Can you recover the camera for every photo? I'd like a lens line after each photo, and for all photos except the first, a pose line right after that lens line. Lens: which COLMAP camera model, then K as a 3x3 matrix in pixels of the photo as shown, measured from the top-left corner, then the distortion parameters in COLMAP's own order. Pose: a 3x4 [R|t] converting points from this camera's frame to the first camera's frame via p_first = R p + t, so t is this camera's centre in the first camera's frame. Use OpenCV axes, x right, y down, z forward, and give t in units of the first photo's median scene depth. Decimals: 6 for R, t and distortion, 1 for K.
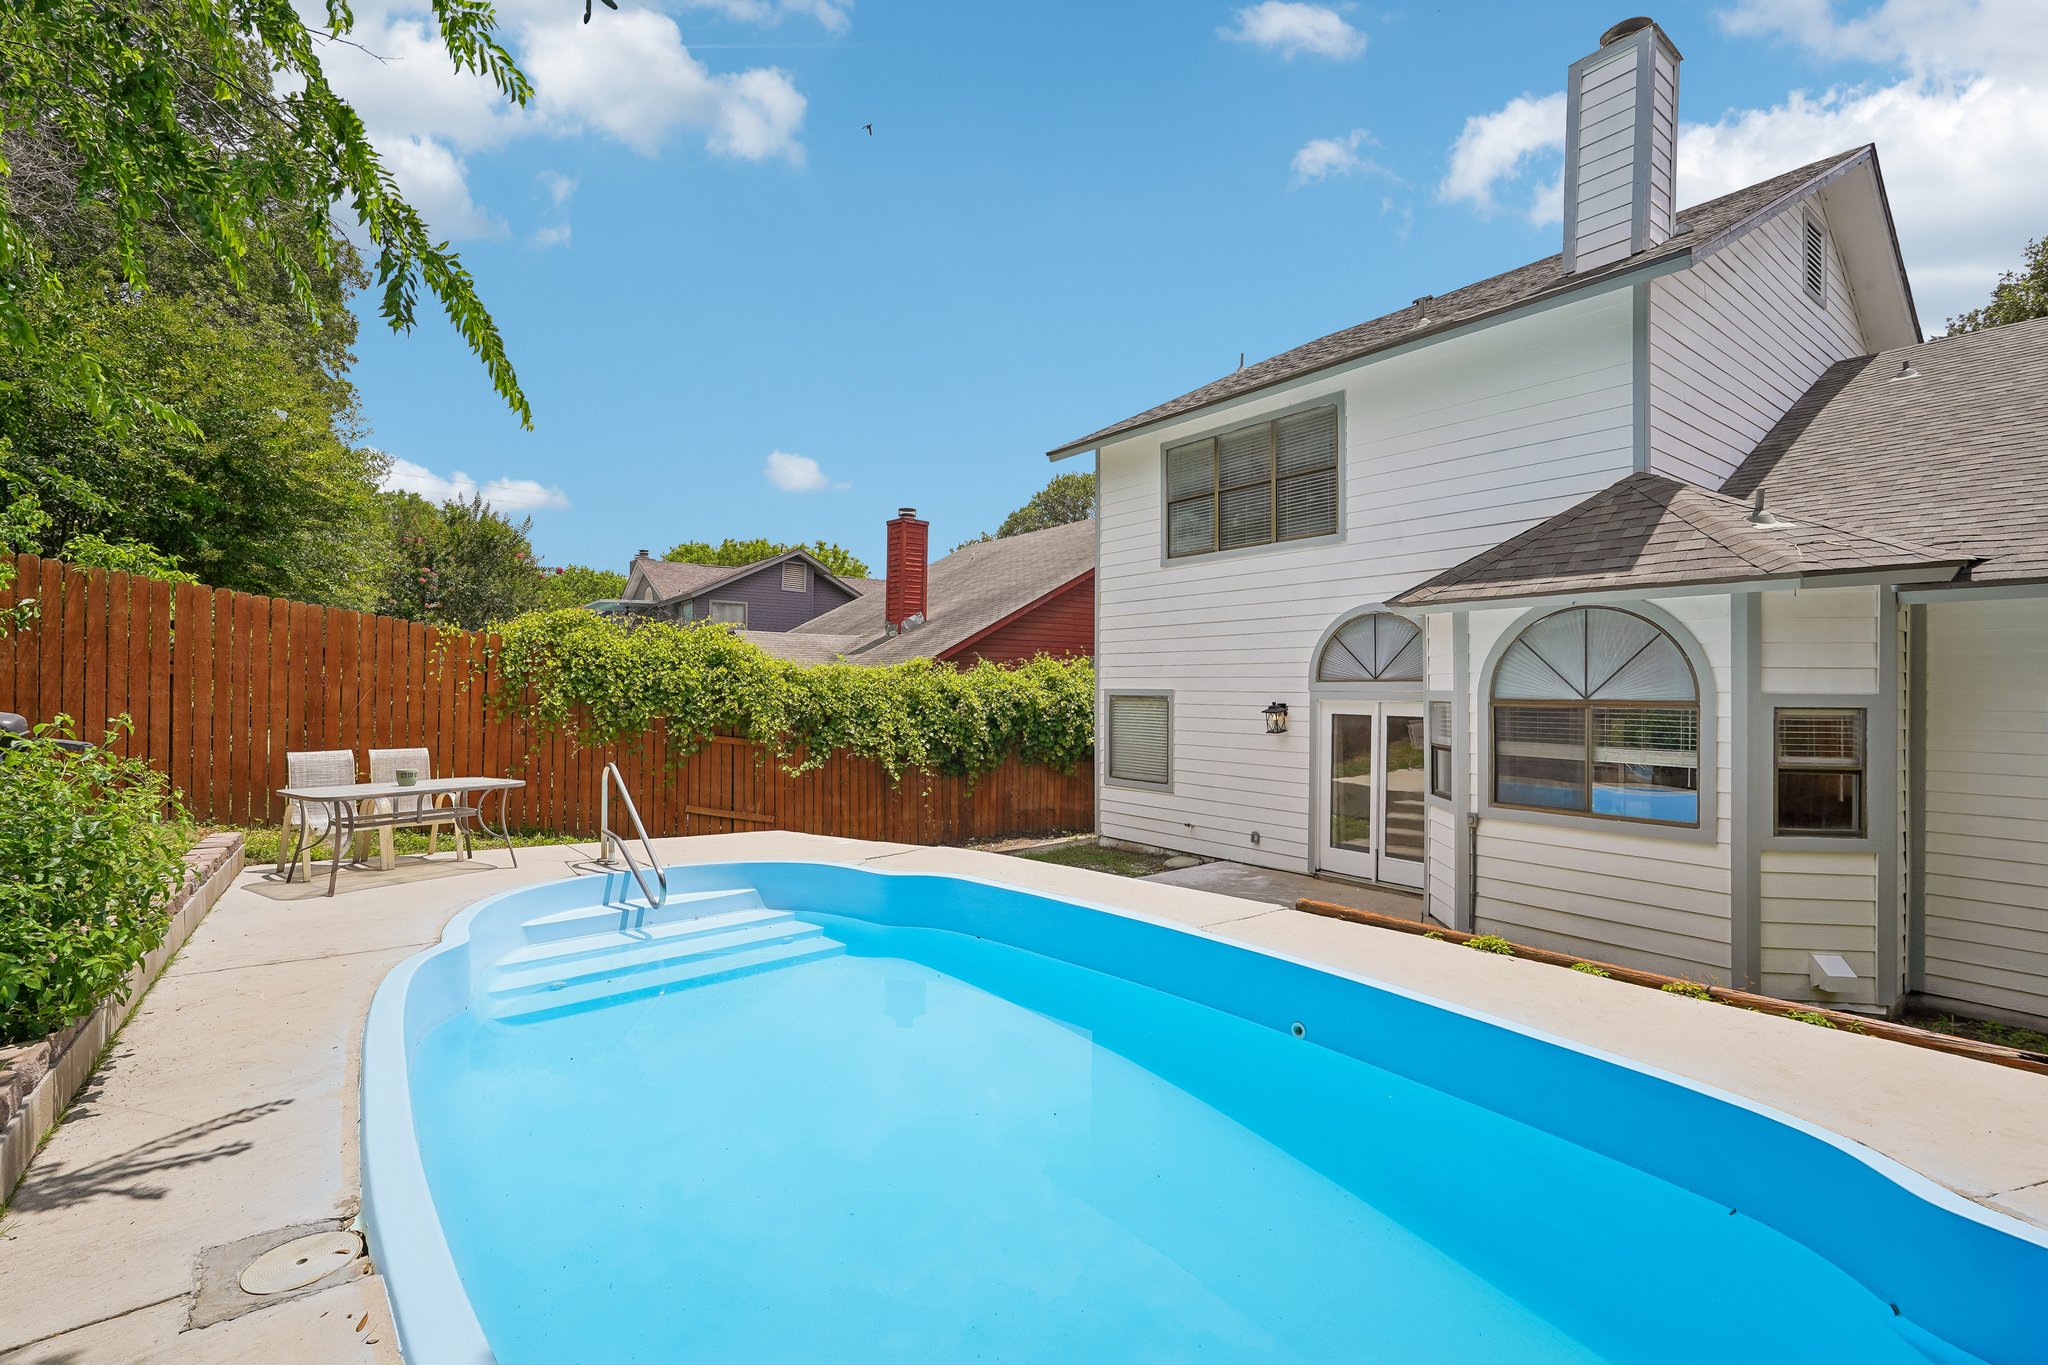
lens RADIAL K [[902.5, 0, 1022.2], [0, 902.5, 681.2], [0, 0, 1]] dist [0.000885, 0.000766]
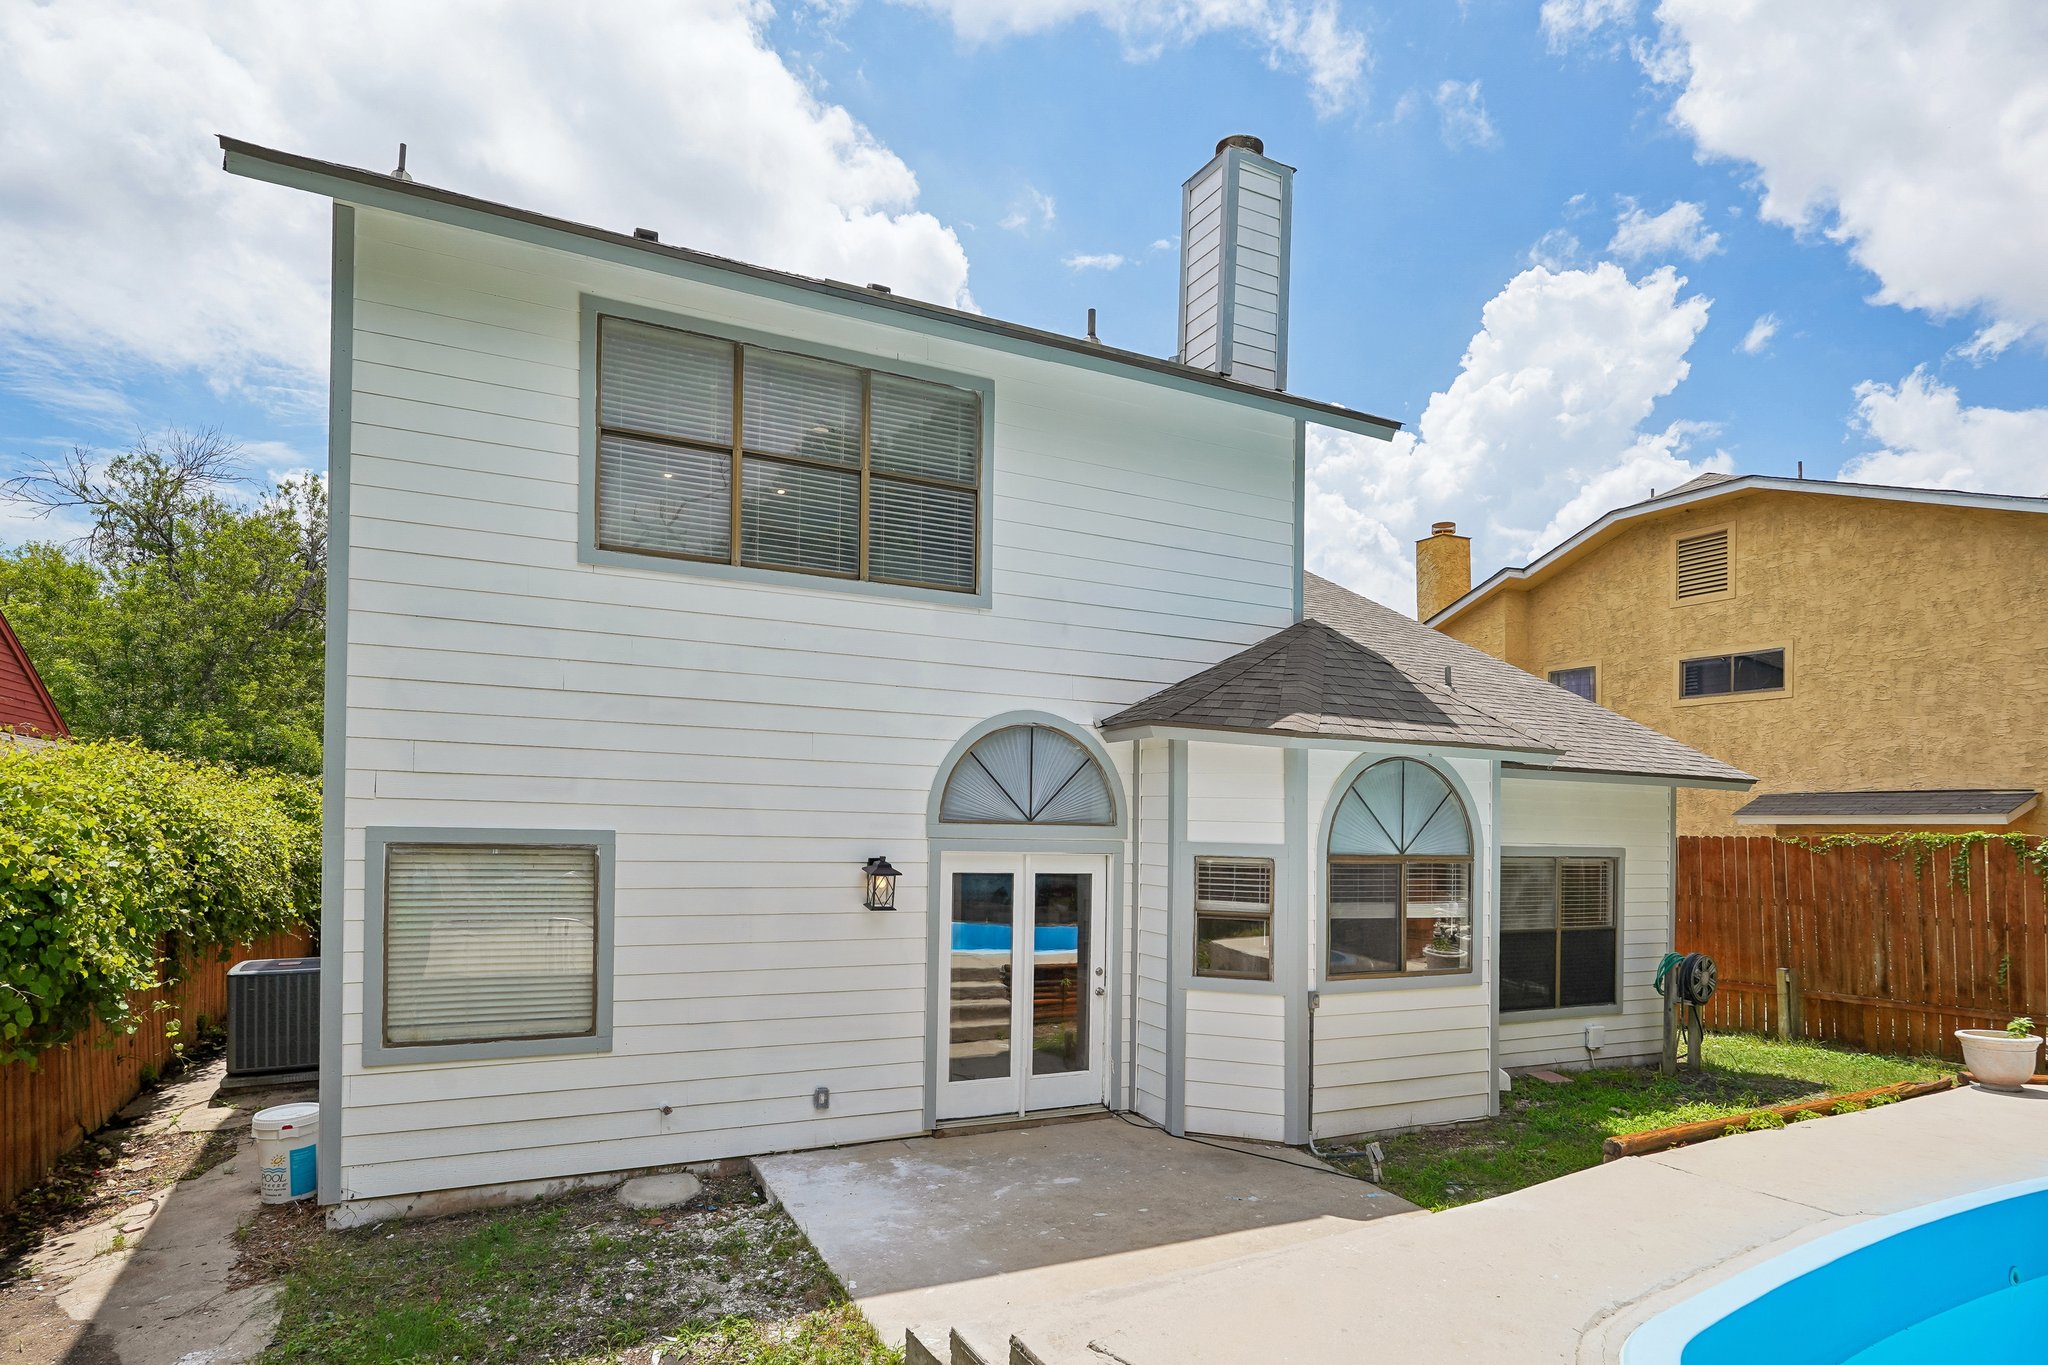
lens RADIAL K [[1108.6, 0, 1033.3], [0, 1108.6, 799.1], [0, 0, 1]] dist [-0.002596, 0.003572]
pose [[0.194396, 0.016183, 0.980790, -0.420091], [-0.031557, 0.999450, -0.010237, -0.009716], [-0.980415, -0.028960, 0.194800, 0.796044]]
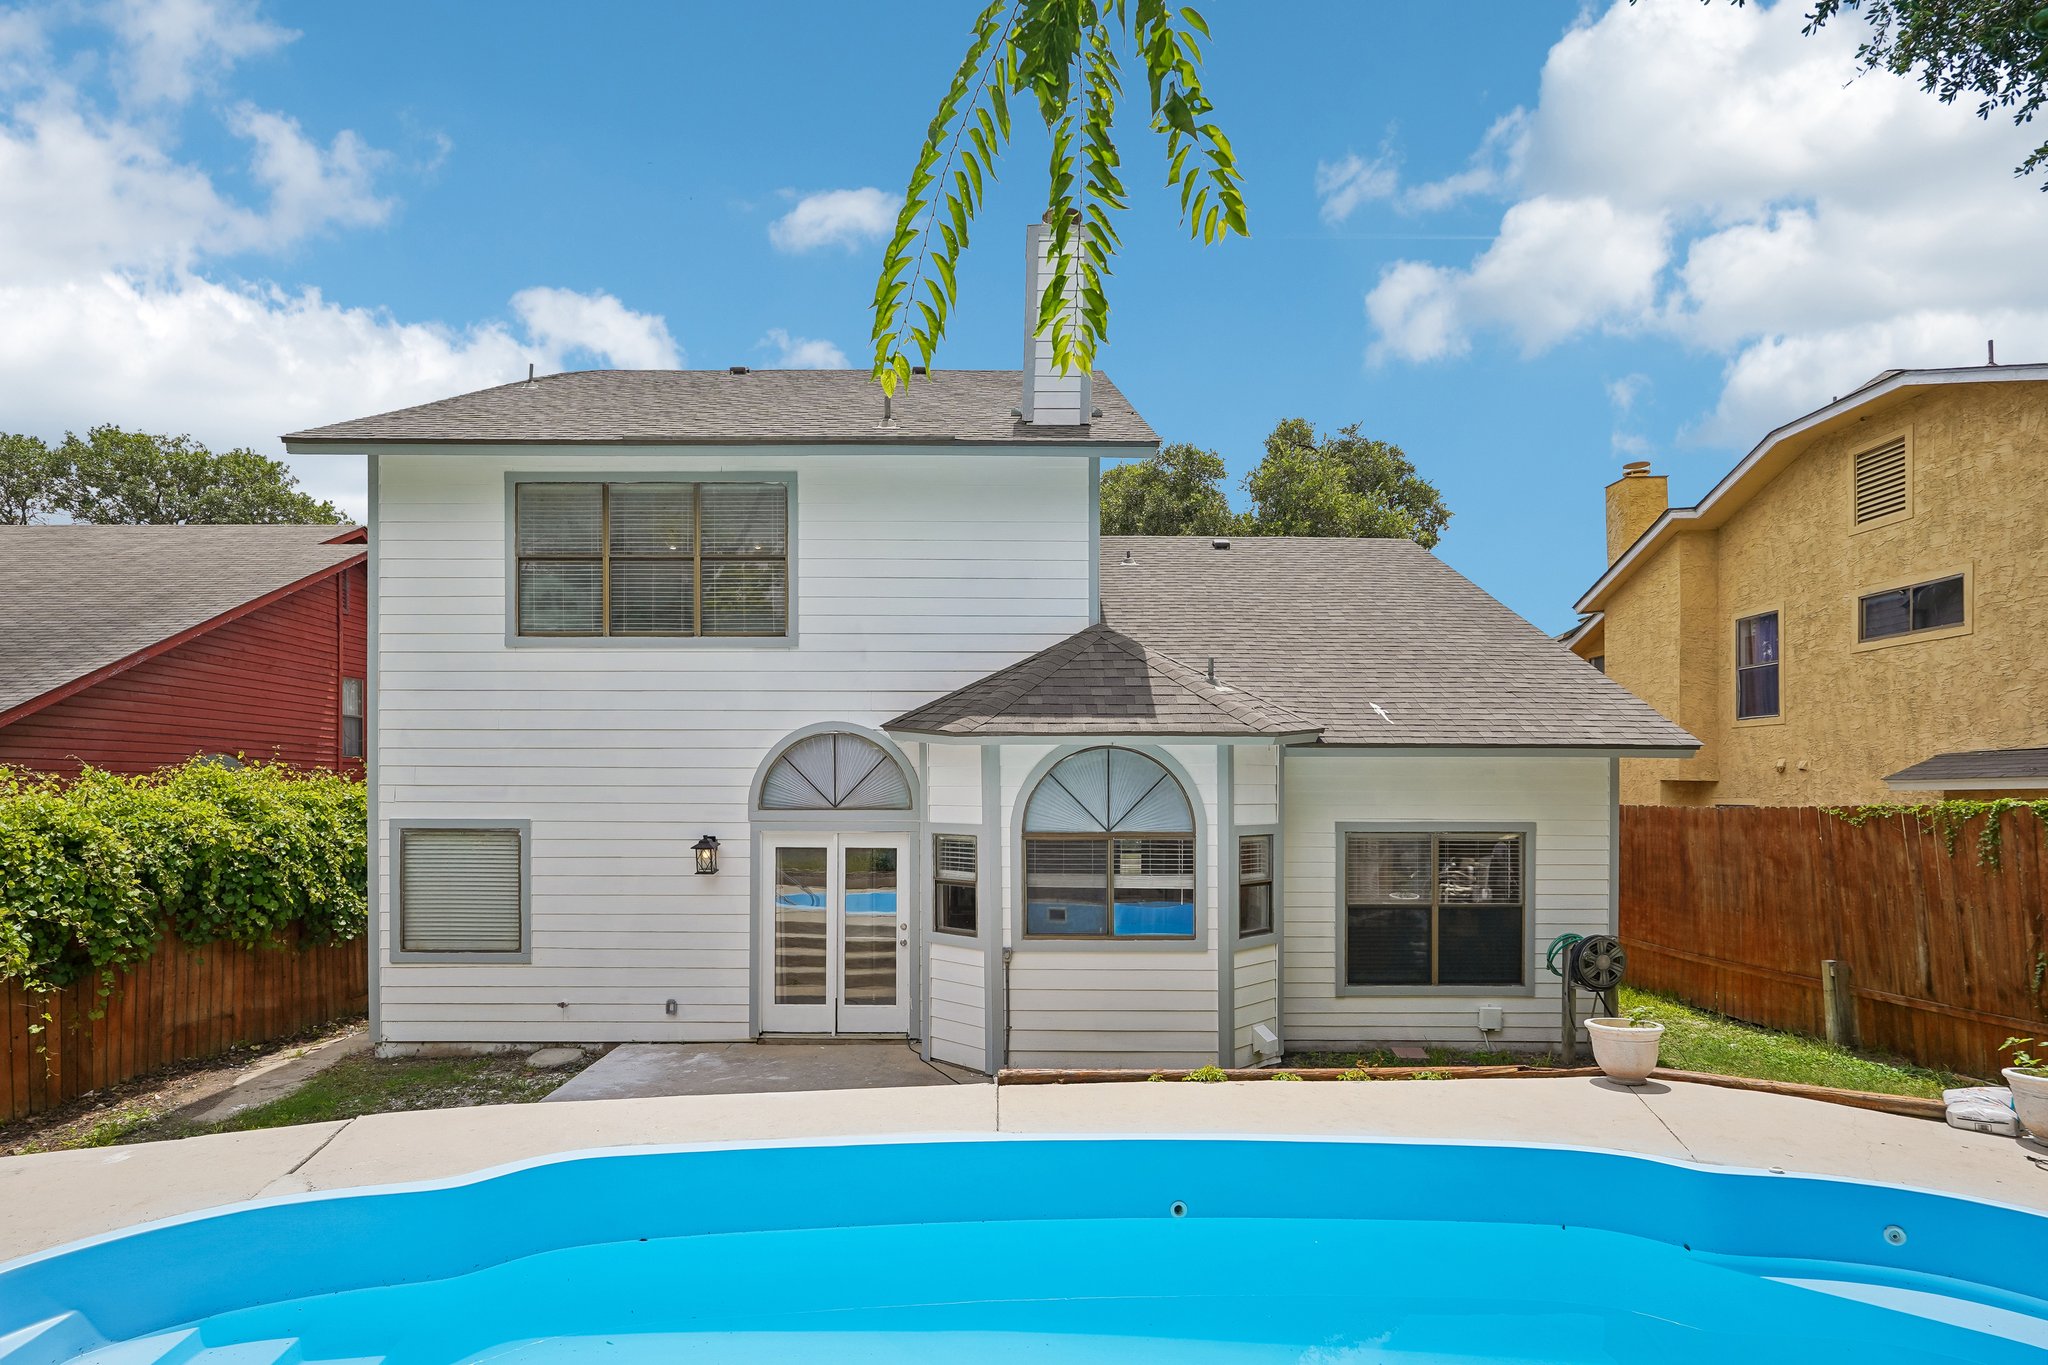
lens RADIAL K [[1064.7, 0, 1013.7], [0, 1064.7, 778.5], [0, 0, 1]] dist [-0.004672, 0.001763]
pose [[0.605084, 0.002574, 0.796157, -0.322399], [-0.005470, 0.999985, 0.000925, -0.030867], [-0.796143, -0.004915, 0.605089, 0.215150]]
